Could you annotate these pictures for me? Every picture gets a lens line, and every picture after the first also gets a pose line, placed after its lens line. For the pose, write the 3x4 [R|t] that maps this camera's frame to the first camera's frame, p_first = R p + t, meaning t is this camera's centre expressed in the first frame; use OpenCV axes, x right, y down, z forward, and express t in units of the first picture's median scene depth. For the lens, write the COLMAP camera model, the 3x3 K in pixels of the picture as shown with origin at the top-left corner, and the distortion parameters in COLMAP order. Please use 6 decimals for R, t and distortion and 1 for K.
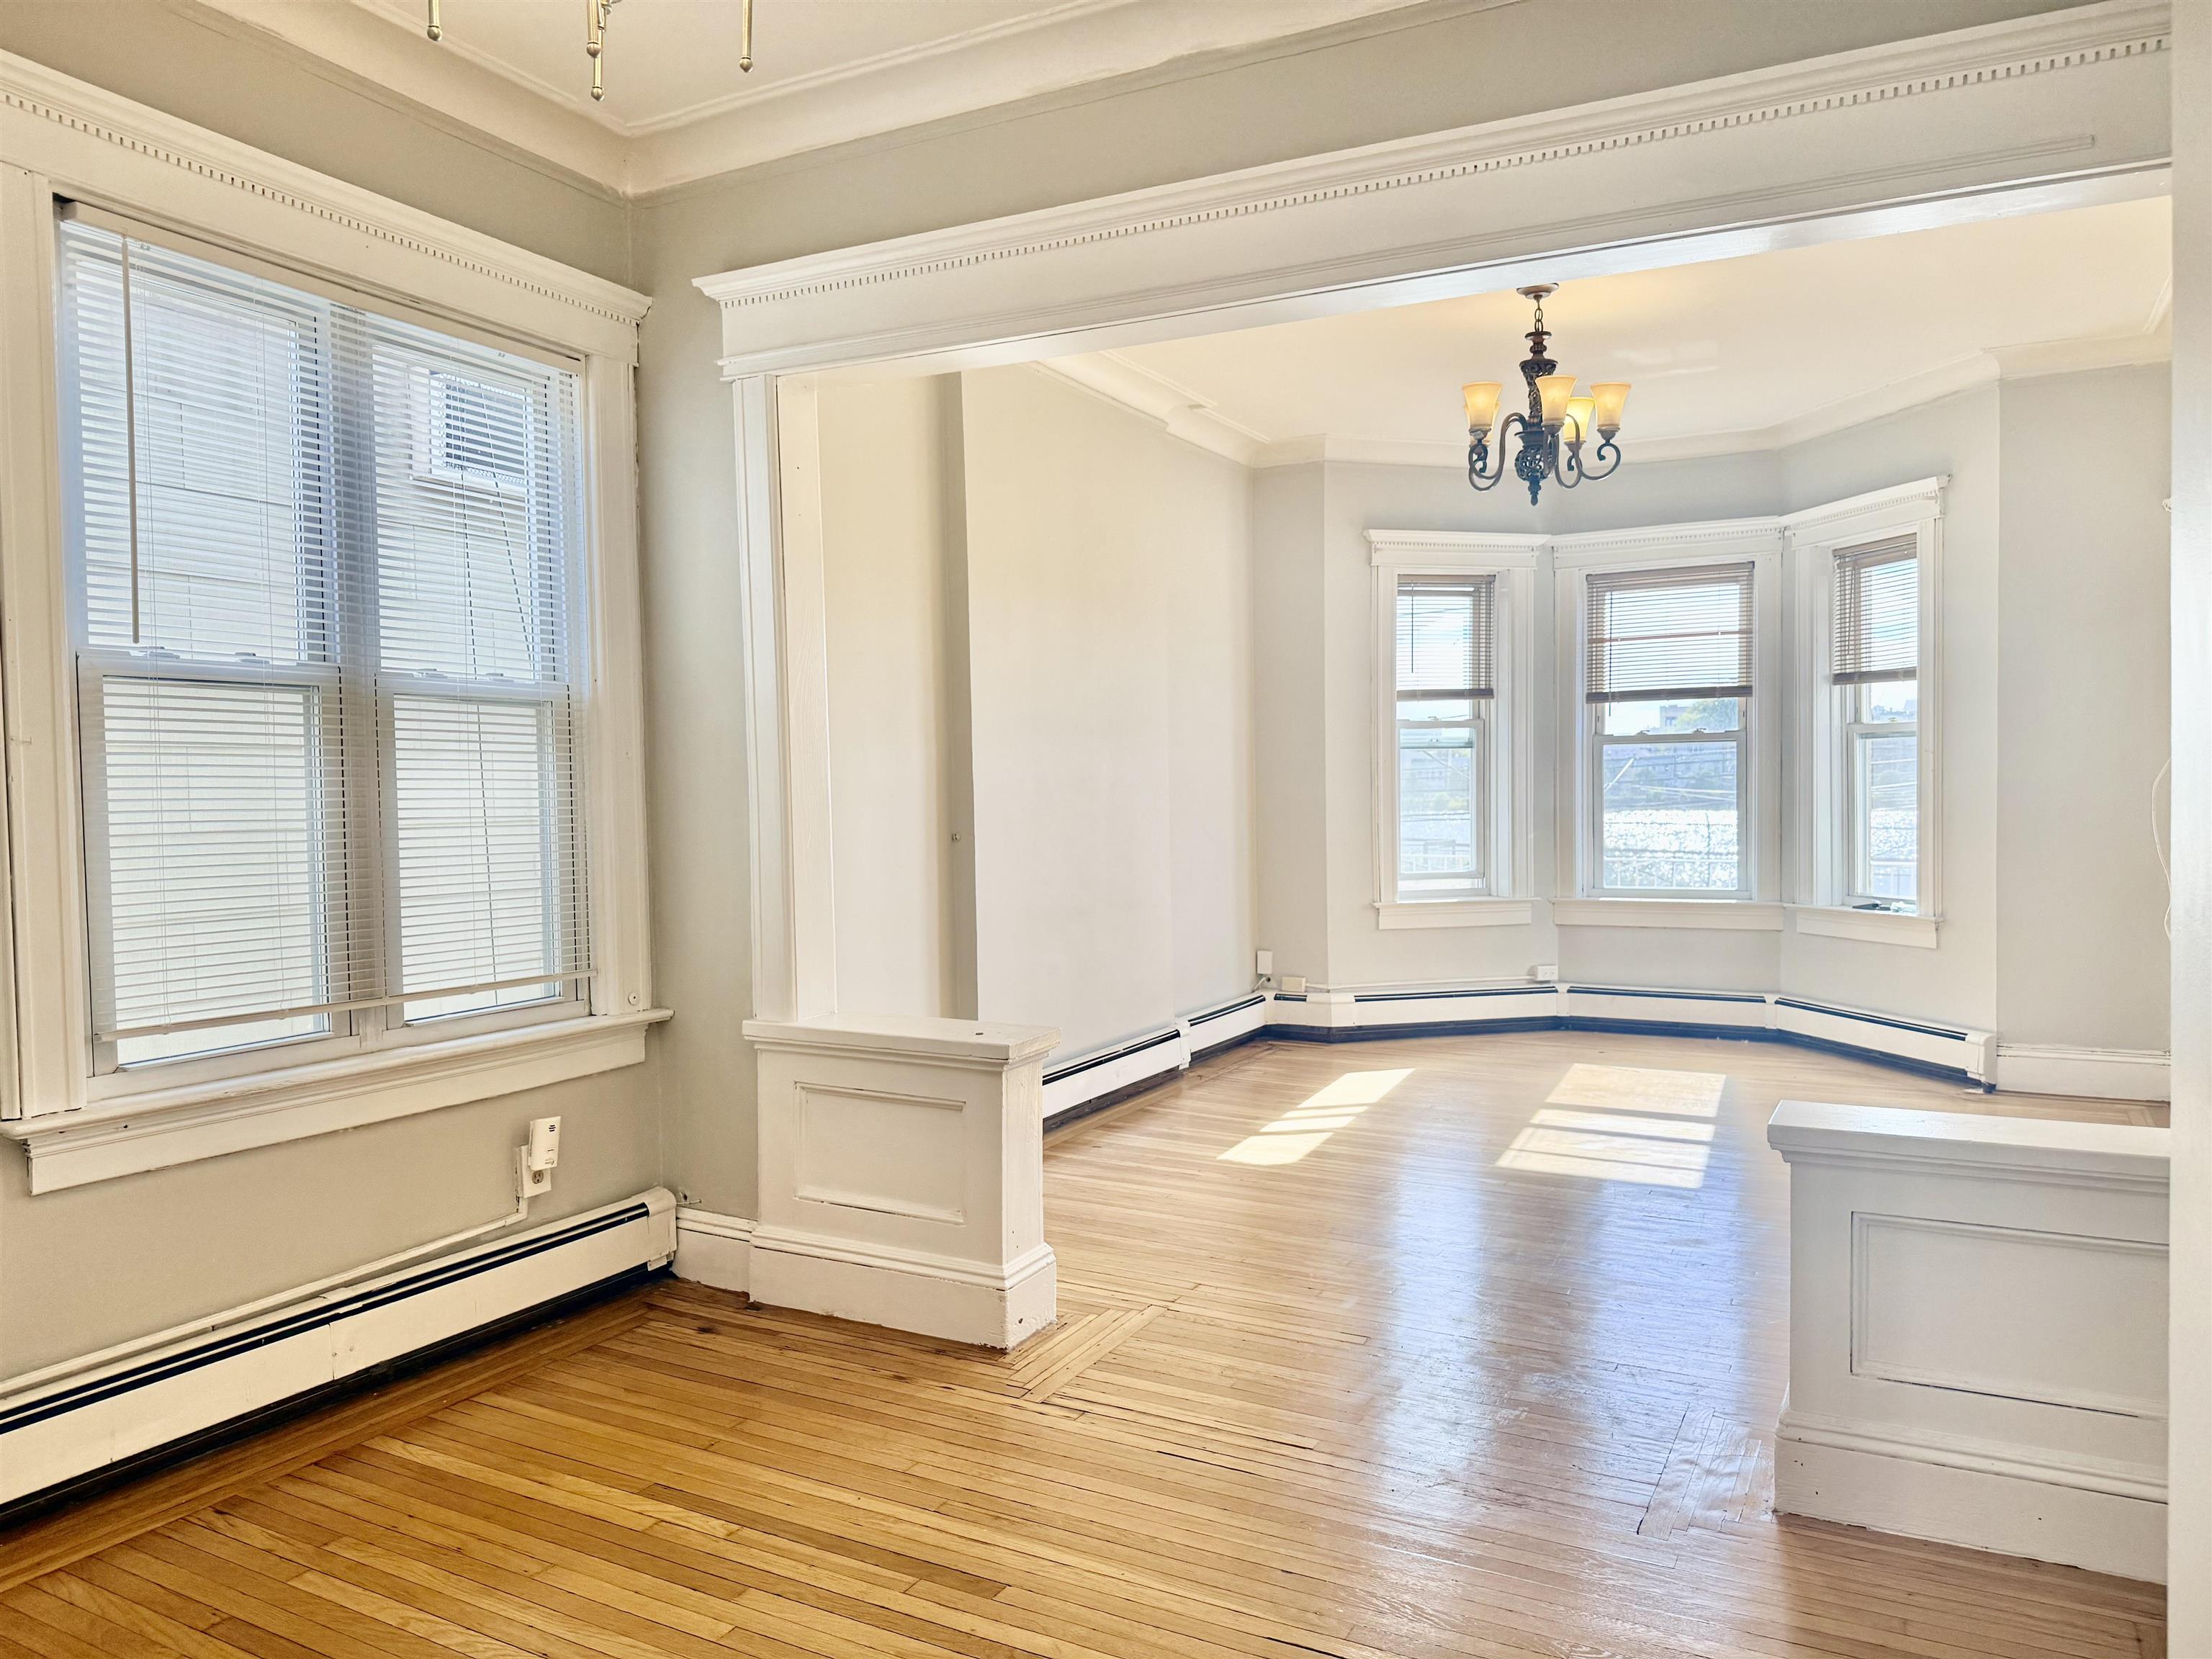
lens RADIAL K [[1558.2, 0, 1103.9], [0, 1558.2, 841.9], [0, 0, 1]] dist [0.058984, -0.084690]
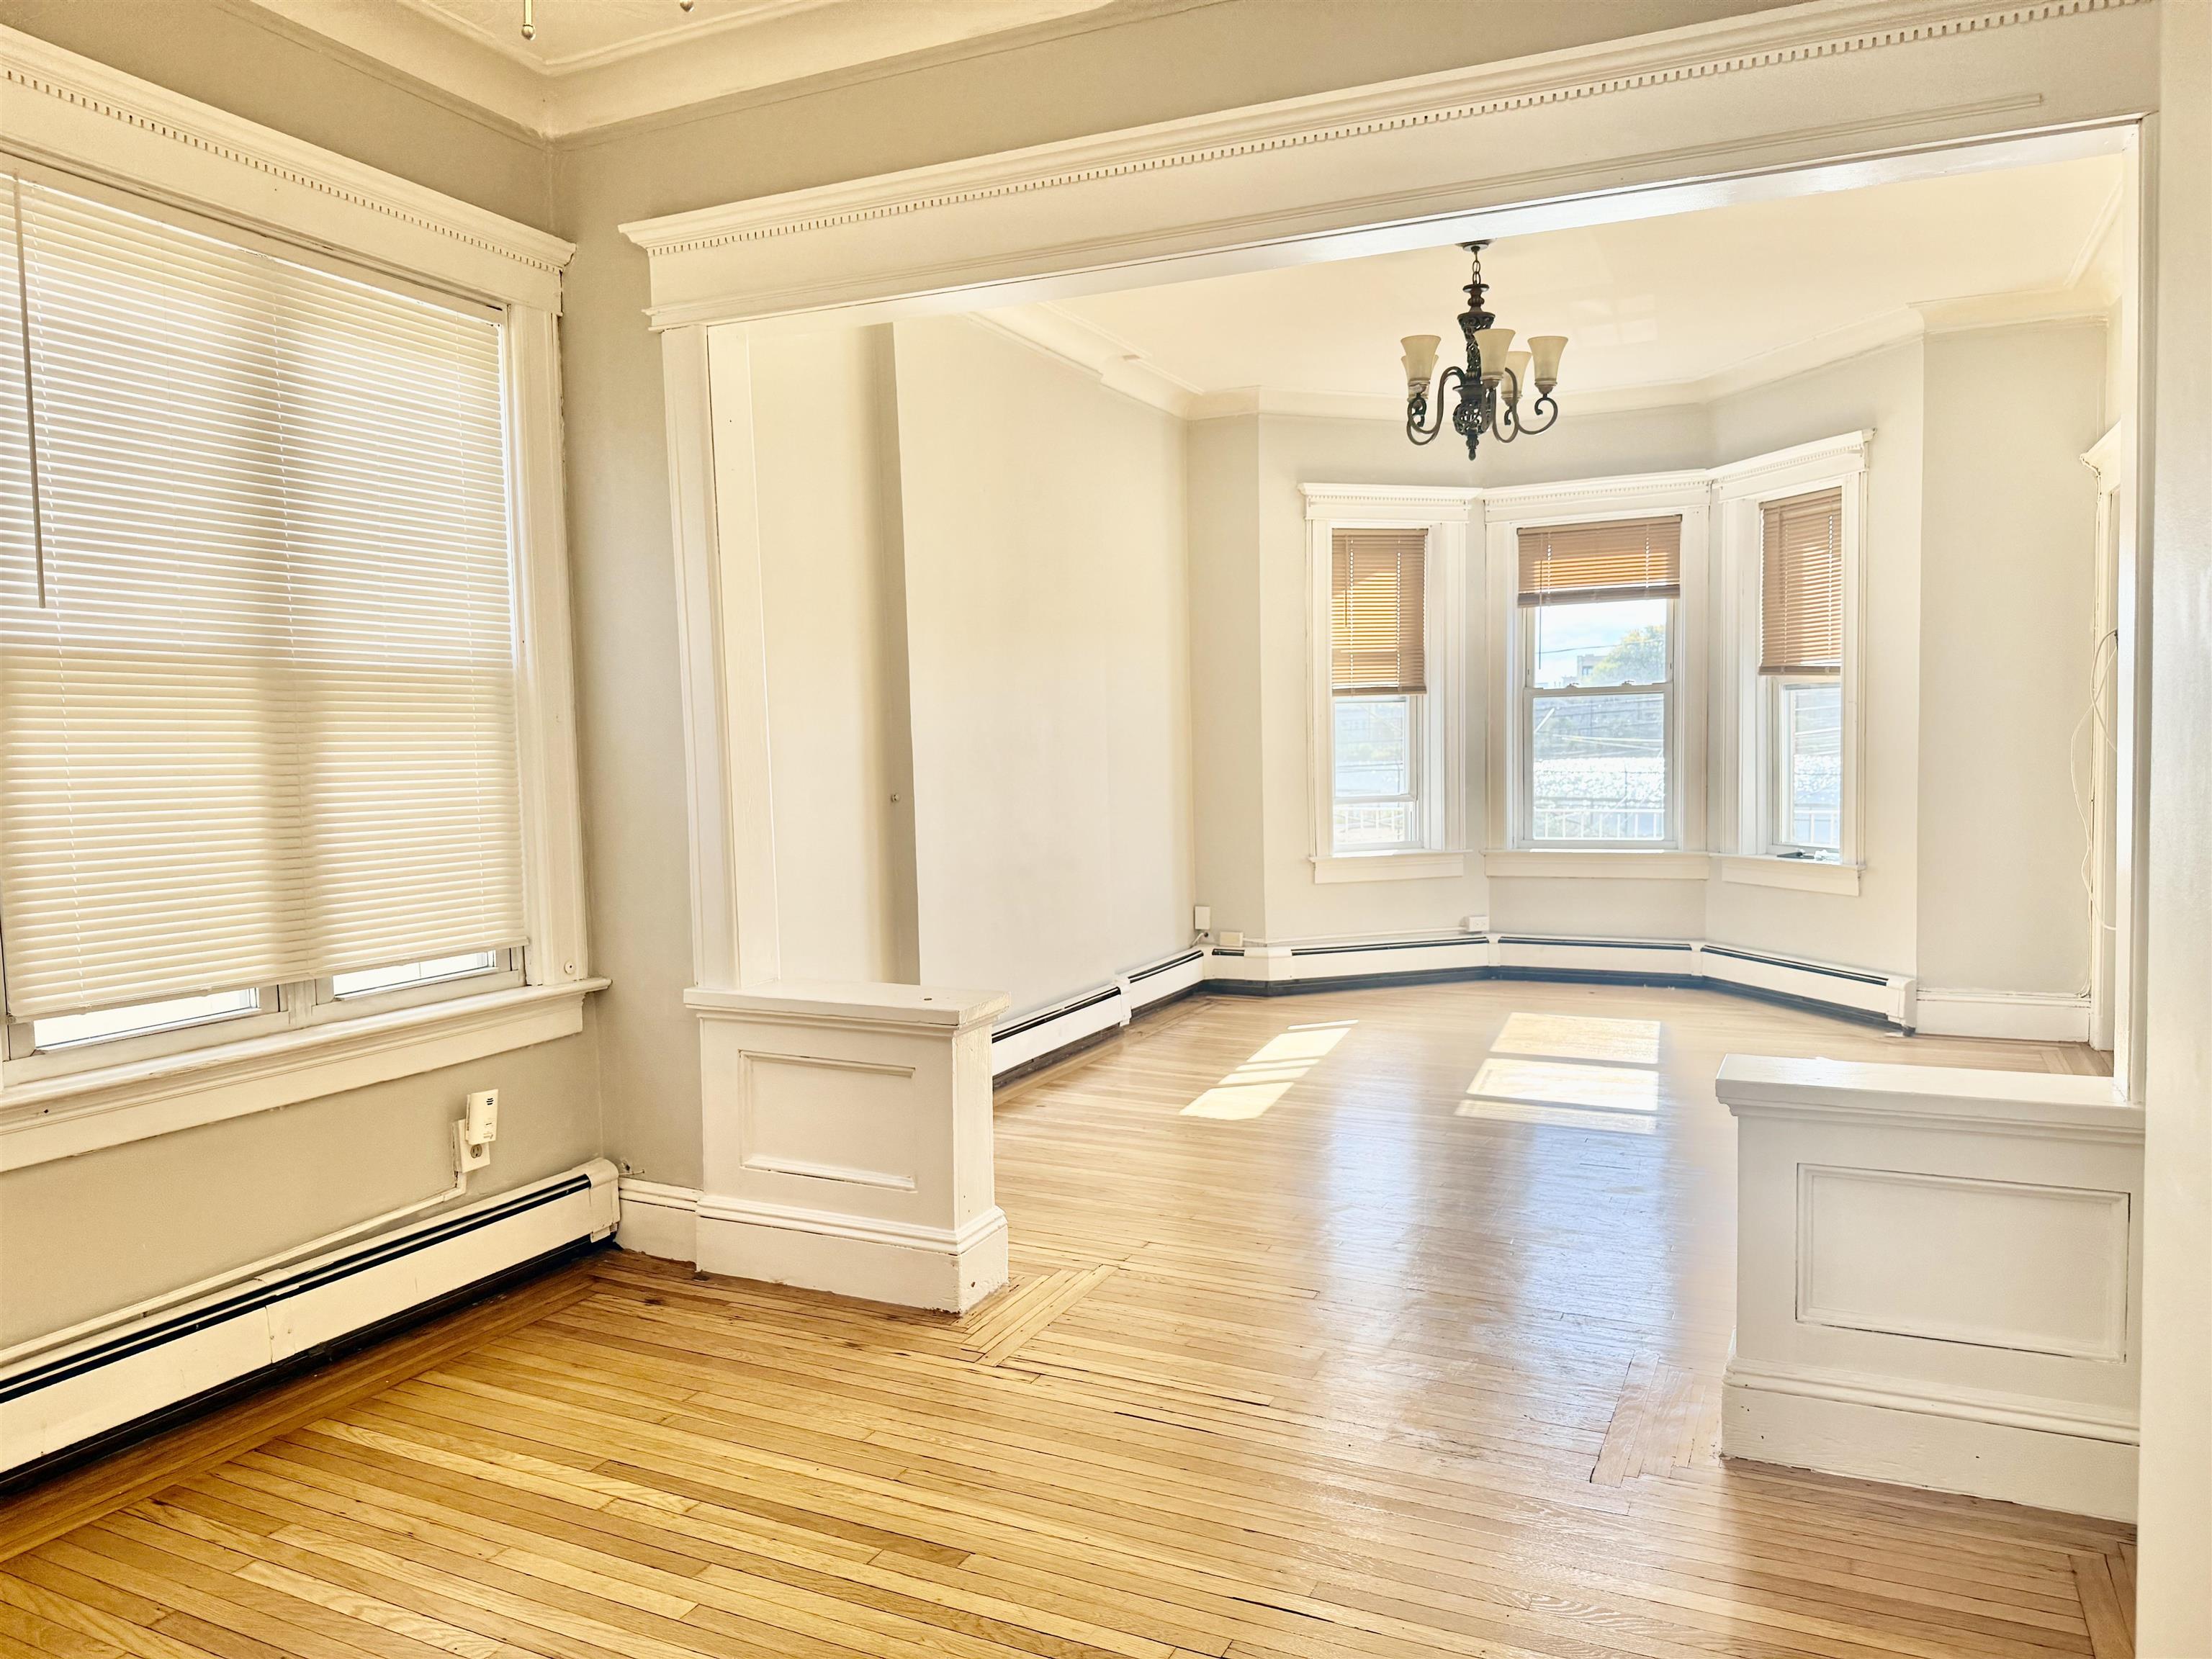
lens RADIAL K [[1558.2, 0, 1104.1], [0, 1558.2, 842.2], [0, 0, 1]] dist [0.058984, -0.084690]
pose [[0.998843, -0.011101, 0.046801, -0.012218], [0.009660, 0.999475, 0.030910, -0.005624], [-0.047120, -0.030422, 0.998426, 0.008013]]
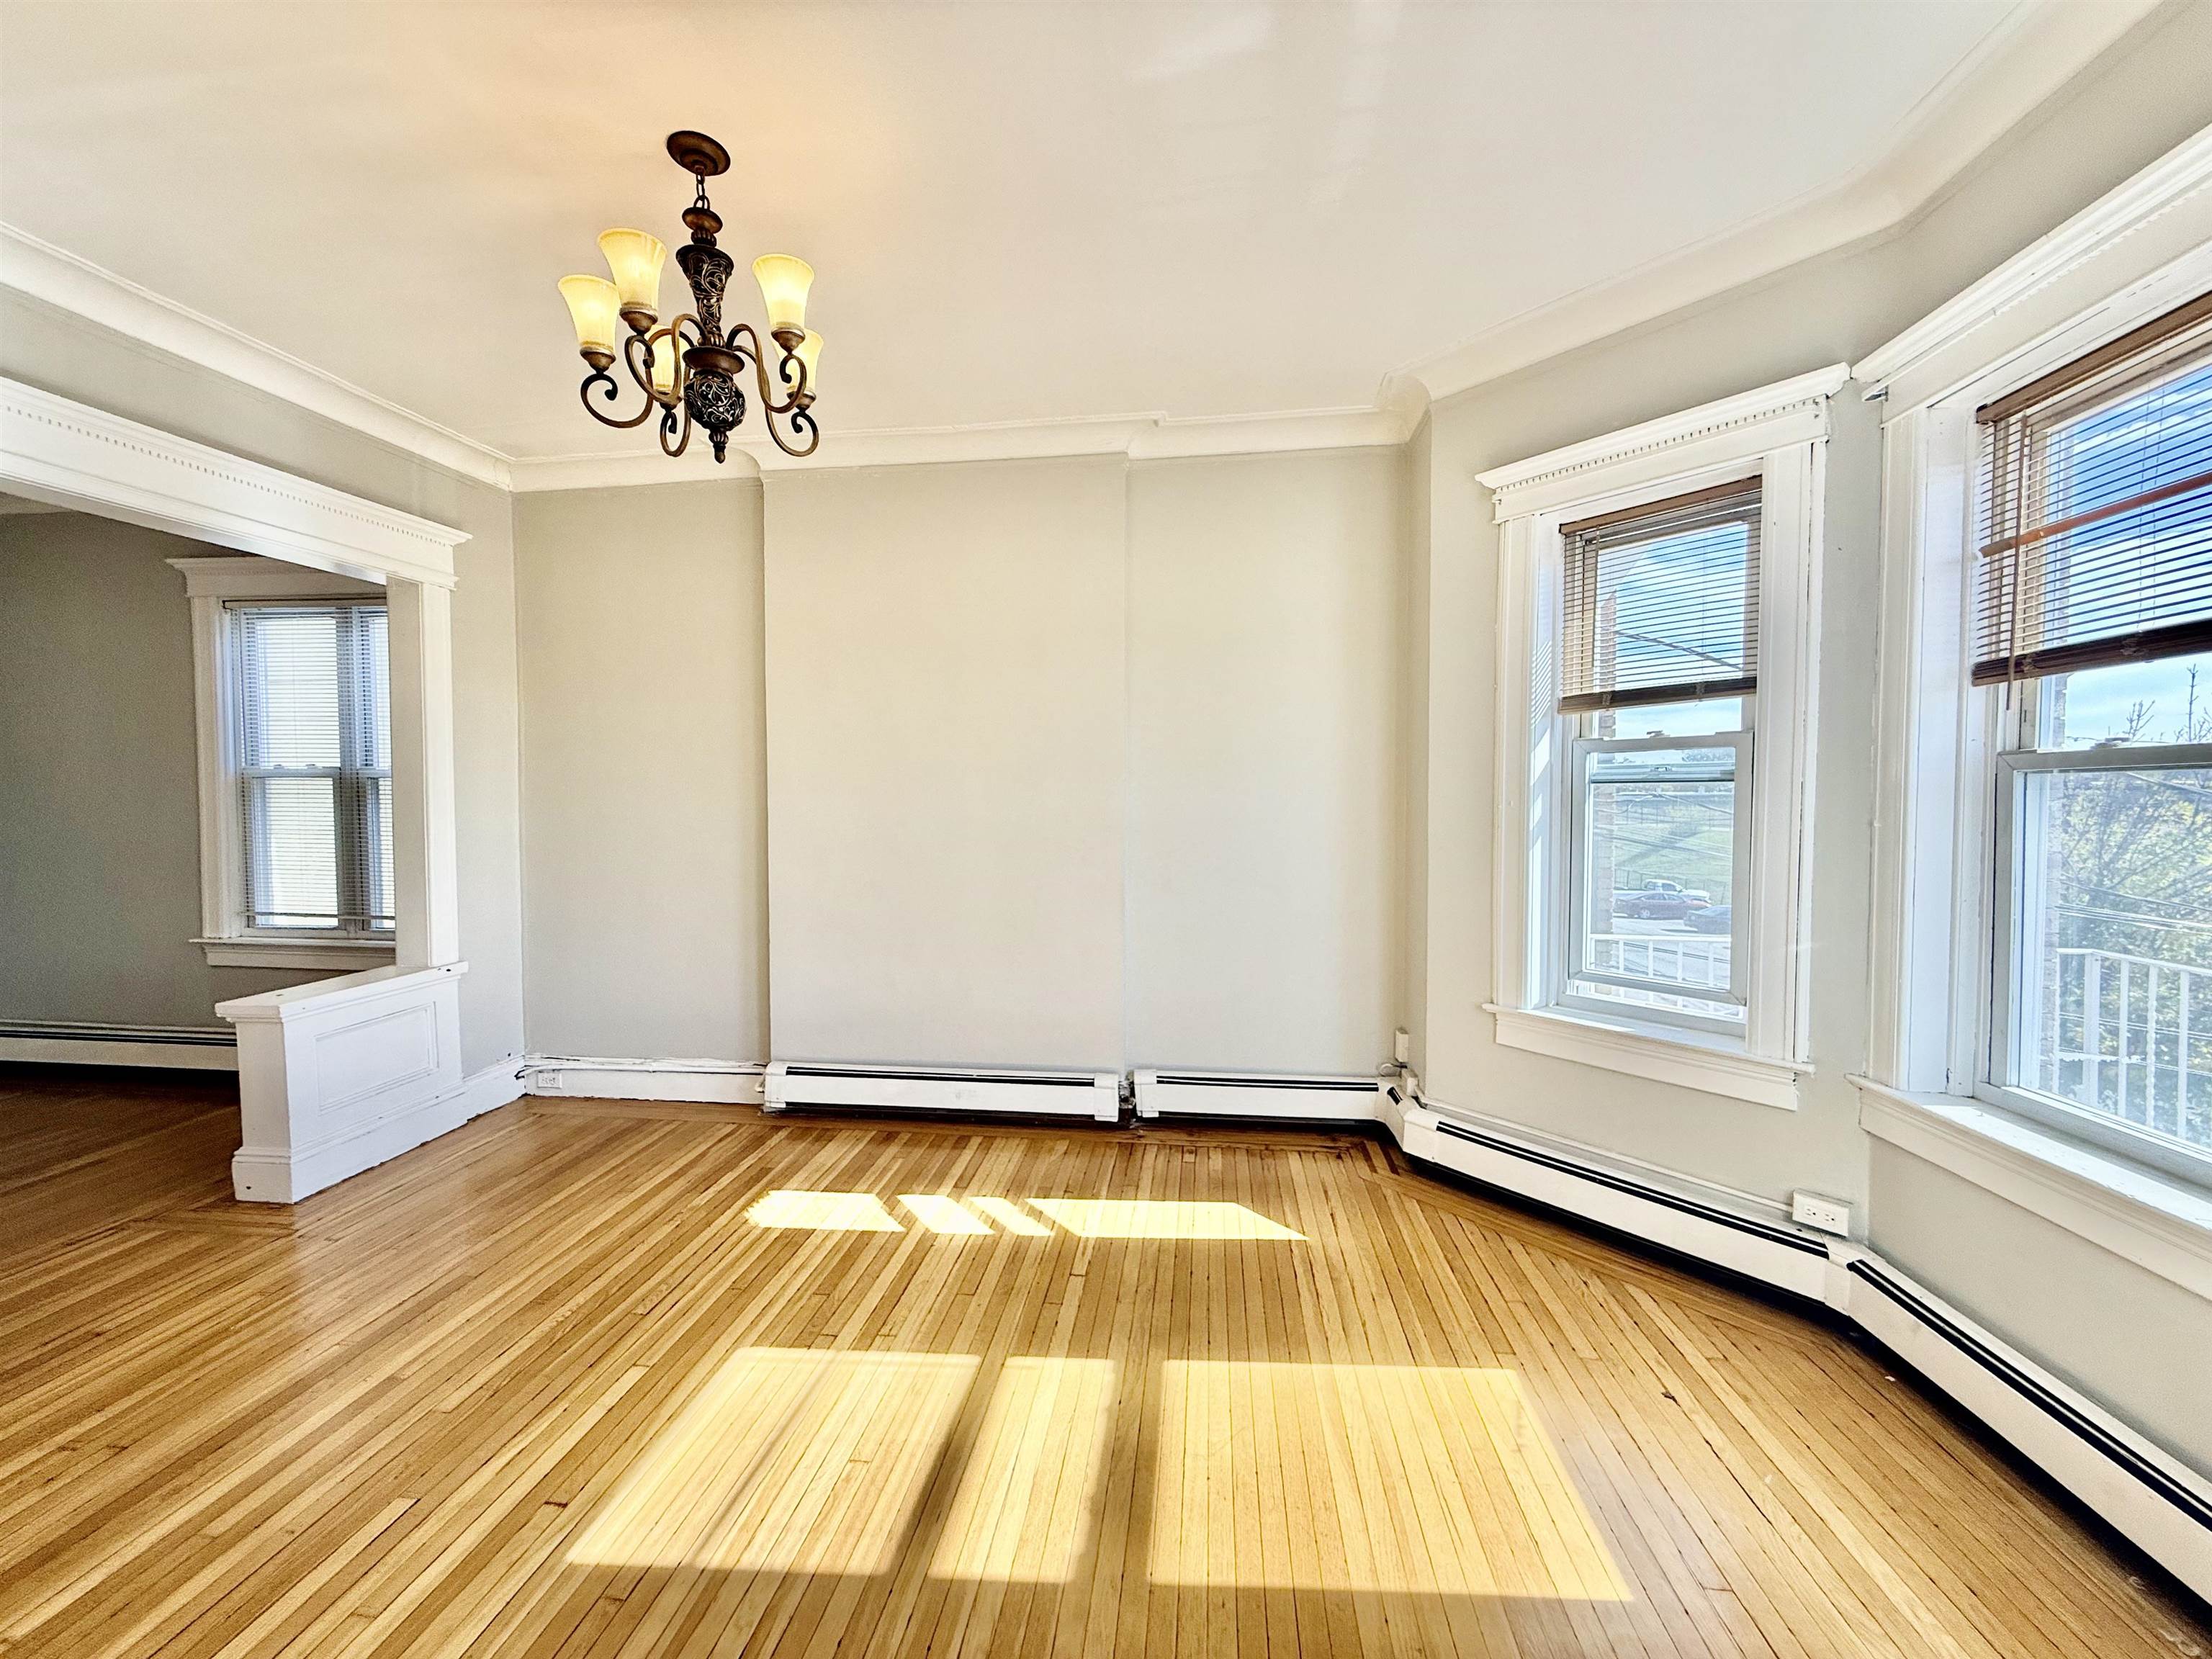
lens RADIAL K [[885.3, 0, 1101.8], [0, 885.3, 833.4], [0, 0, 1]] dist [-0.000742, 0.000684]
pose [[0.355344, 0.043700, -0.933714, 0.942152], [-0.039572, 0.998714, 0.031683, -0.086151], [0.933898, 0.025690, 0.356616, 1.342666]]
